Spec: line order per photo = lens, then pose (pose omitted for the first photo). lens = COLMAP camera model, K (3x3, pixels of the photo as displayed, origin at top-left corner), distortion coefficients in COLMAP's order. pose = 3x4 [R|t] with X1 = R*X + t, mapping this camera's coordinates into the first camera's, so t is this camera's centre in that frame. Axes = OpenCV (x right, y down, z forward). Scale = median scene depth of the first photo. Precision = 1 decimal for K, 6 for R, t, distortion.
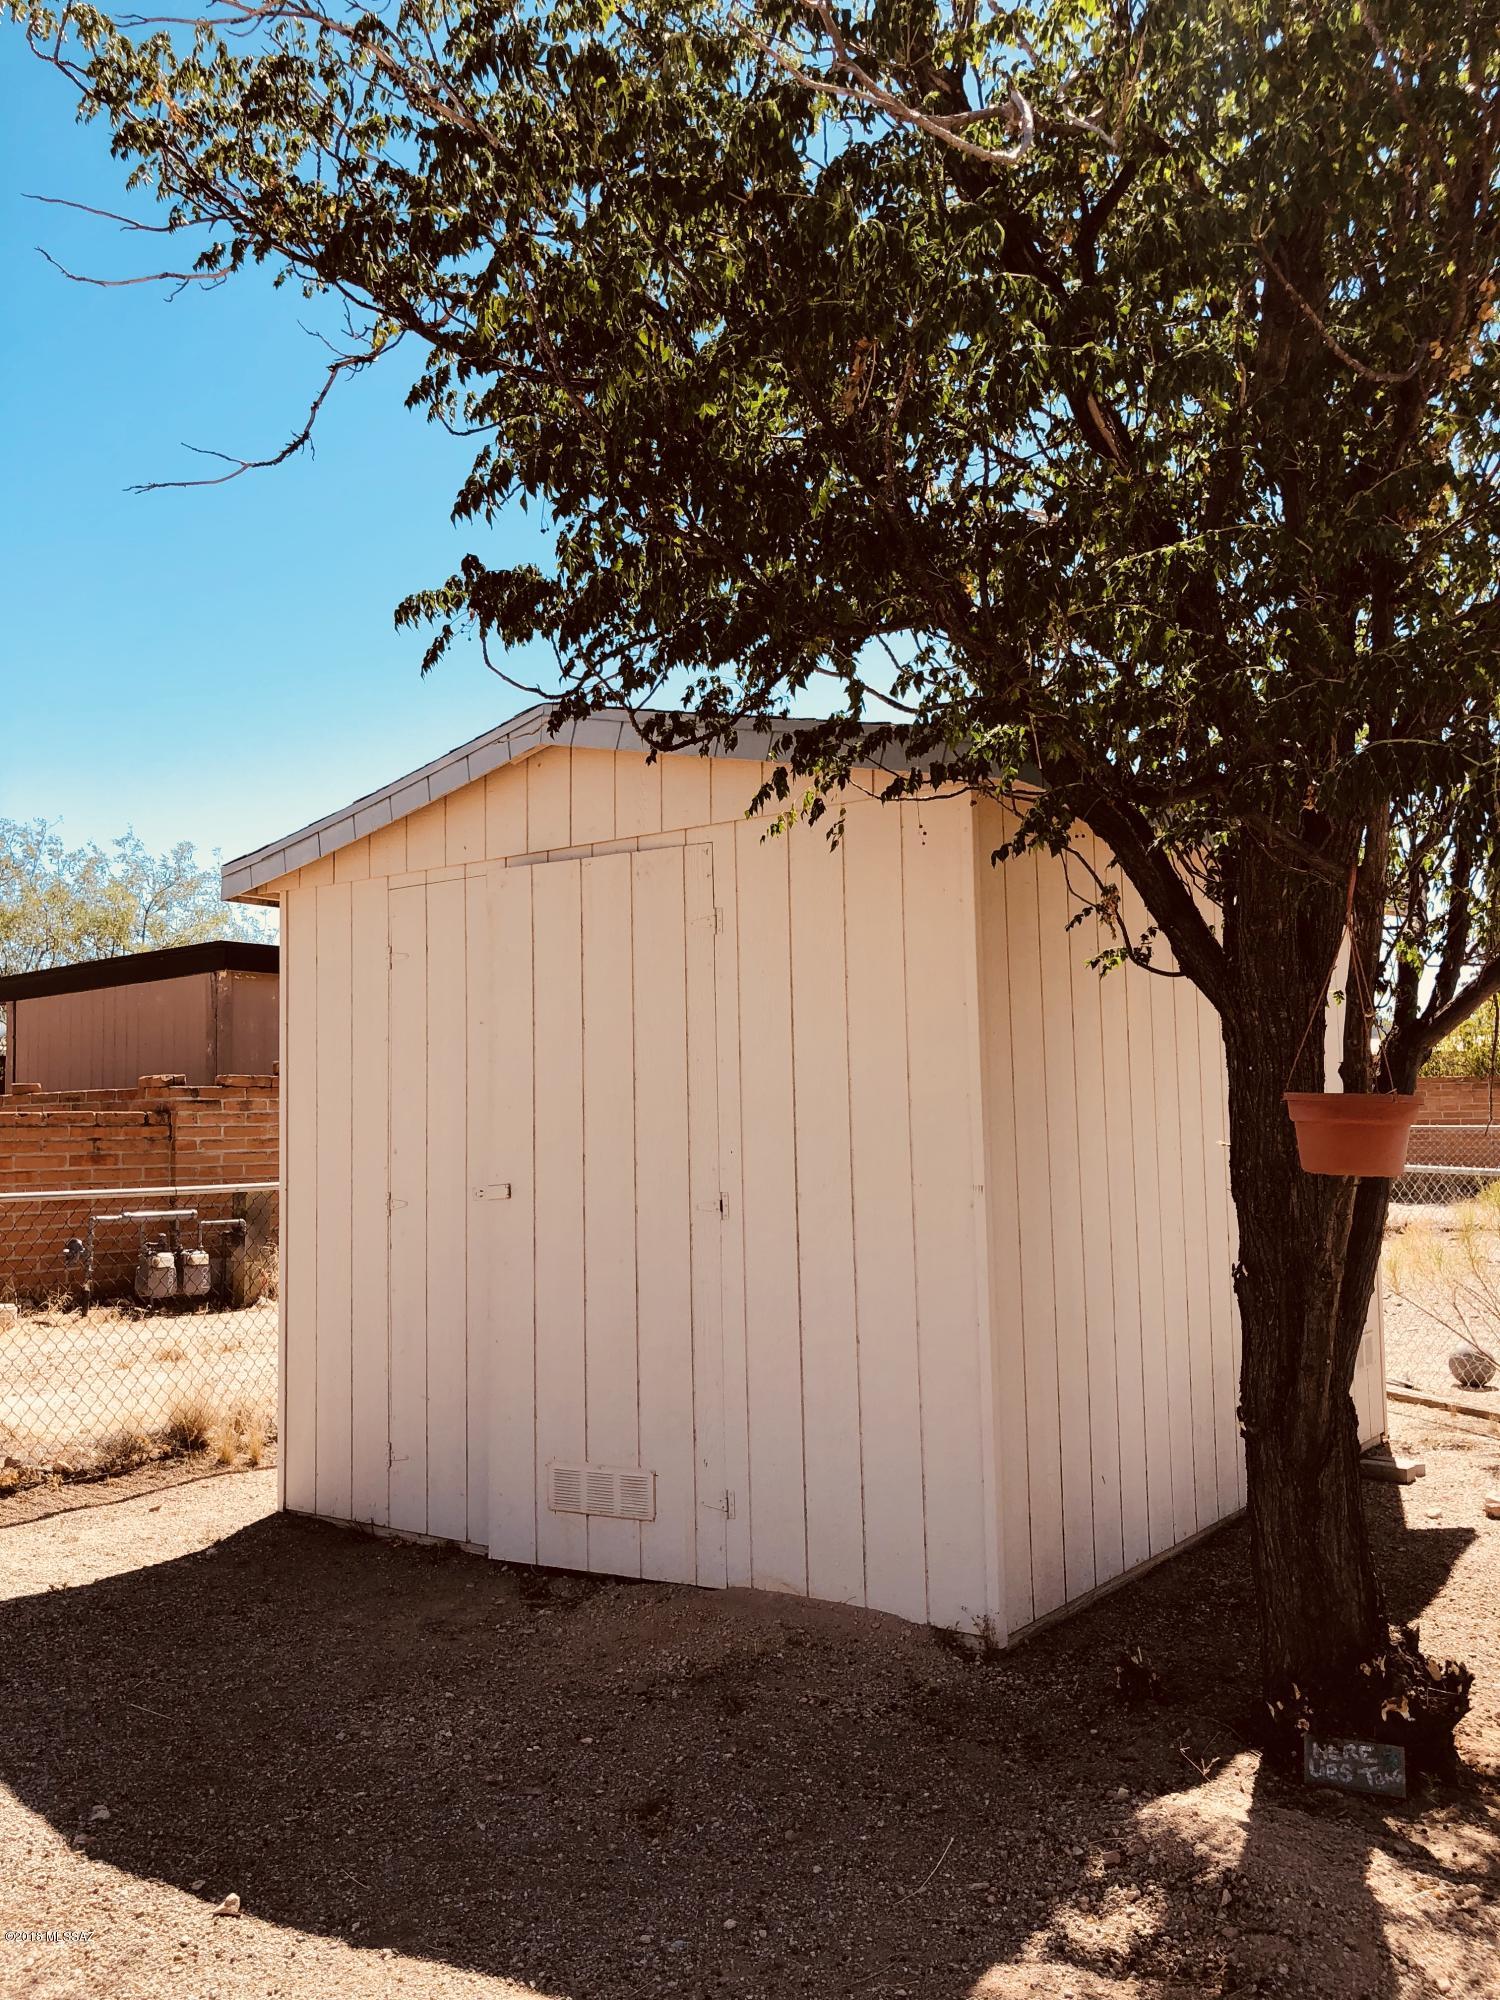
lens RADIAL K [[1656.9, 0, 750.0], [0, 1656.9, 1000.0], [0, 0, 1]] dist [0.012096, 0.003387]
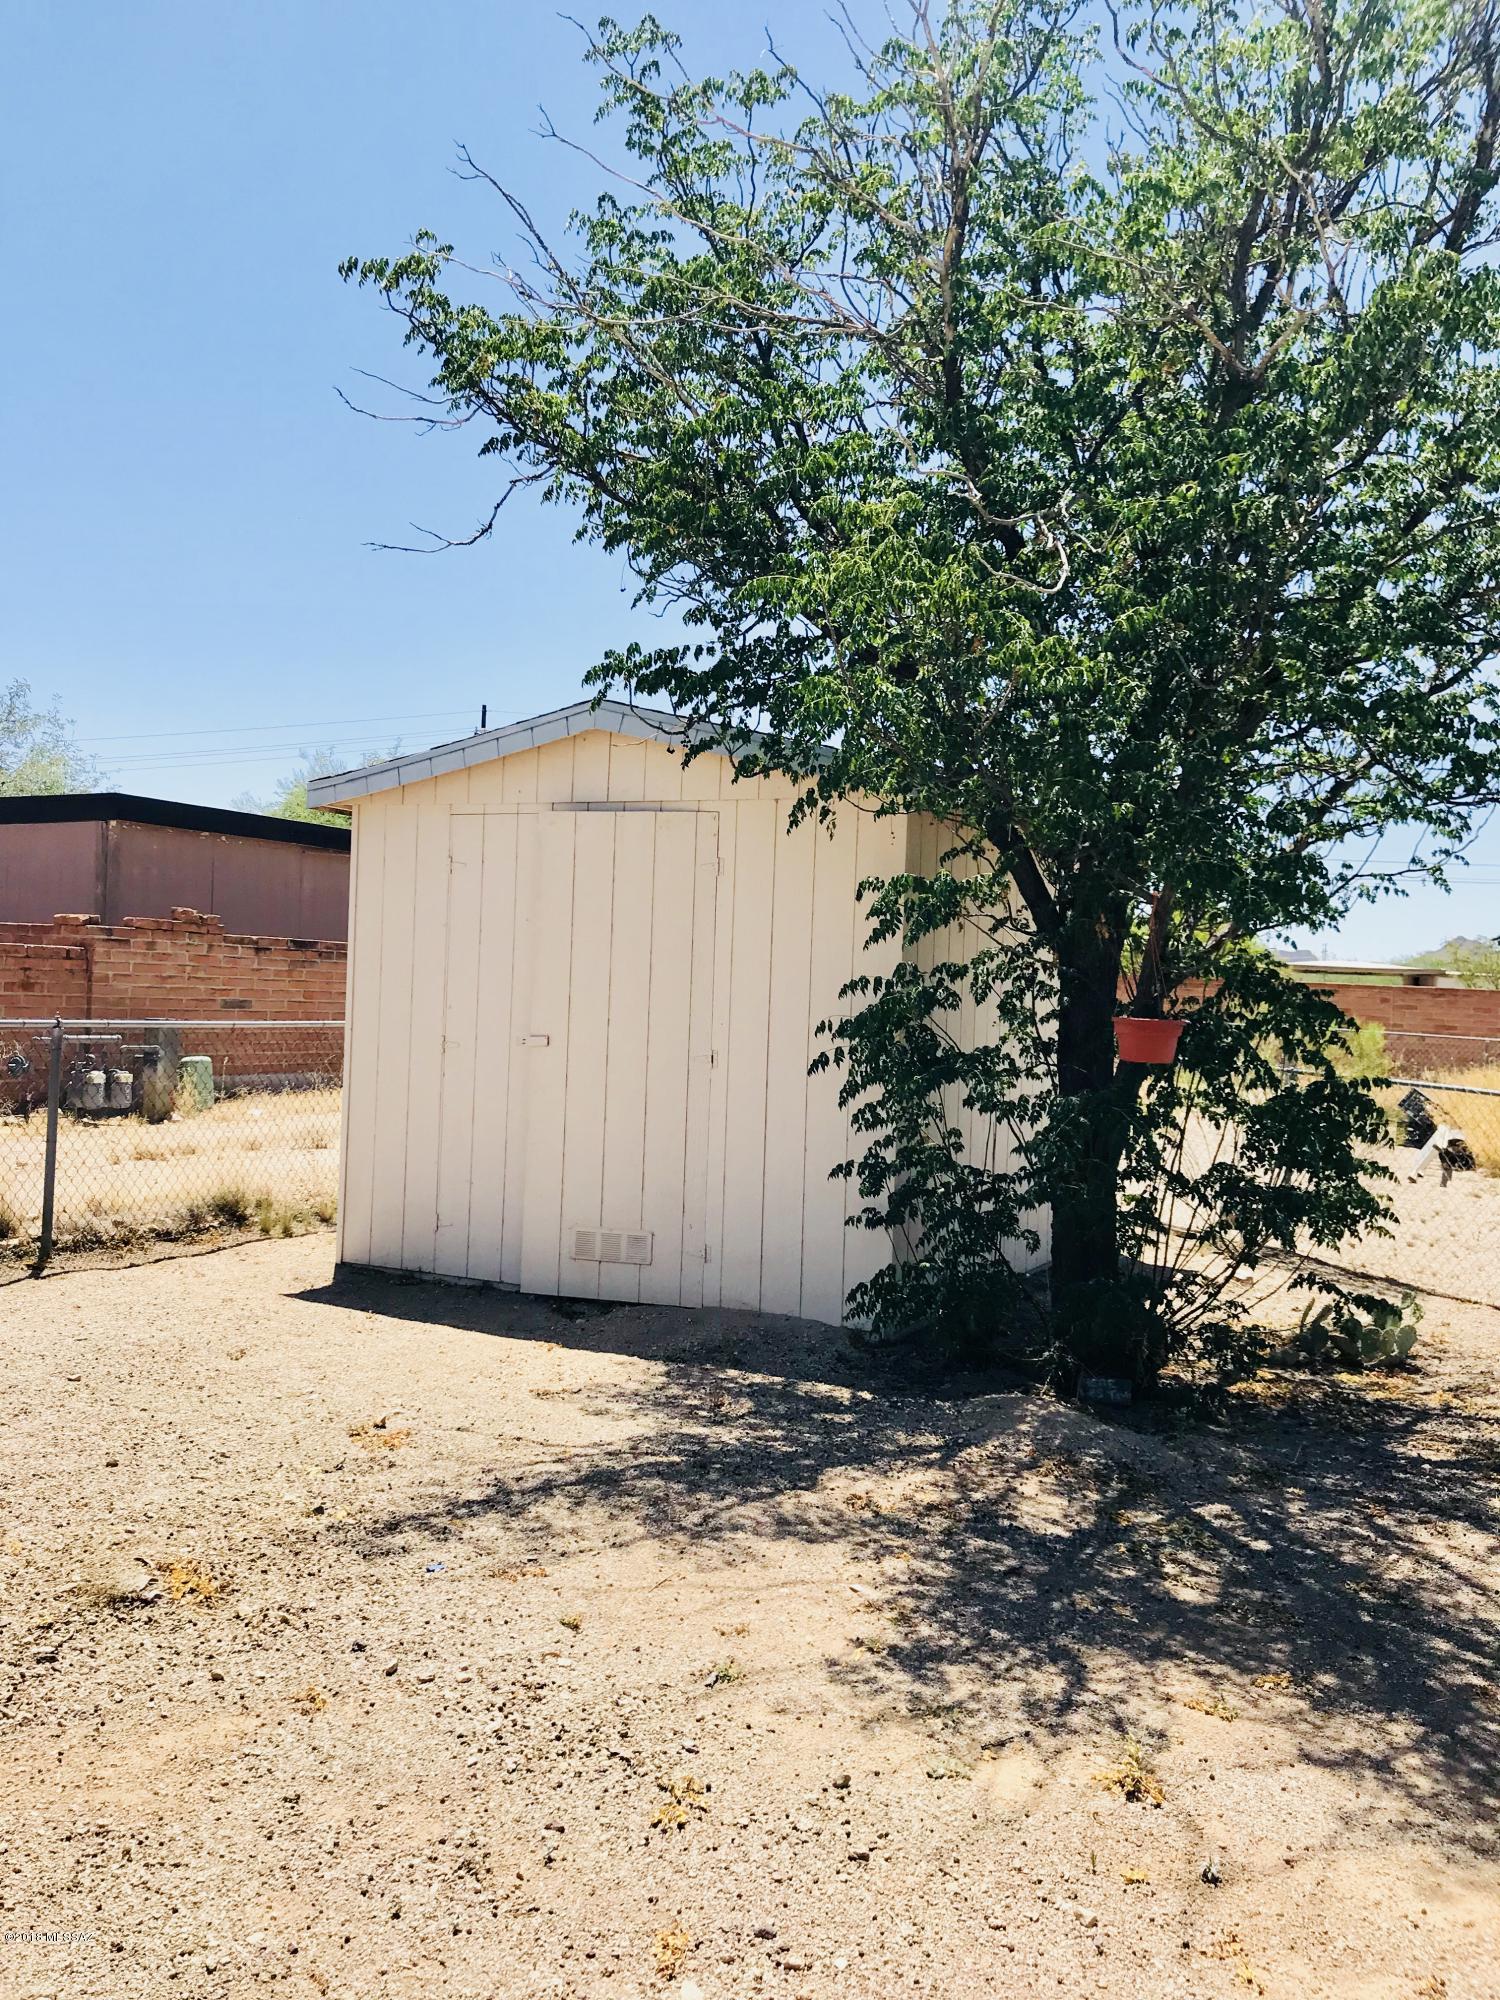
lens RADIAL K [[1641.4, 0, 750.0], [0, 1641.4, 1000.0], [0, 0, 1]] dist [-0.009203, -0.002846]
pose [[0.984431, 0.052663, 0.167699, -0.194051], [-0.067330, 0.994272, 0.083010, -0.043808], [-0.162367, -0.093009, 0.982337, -0.374529]]
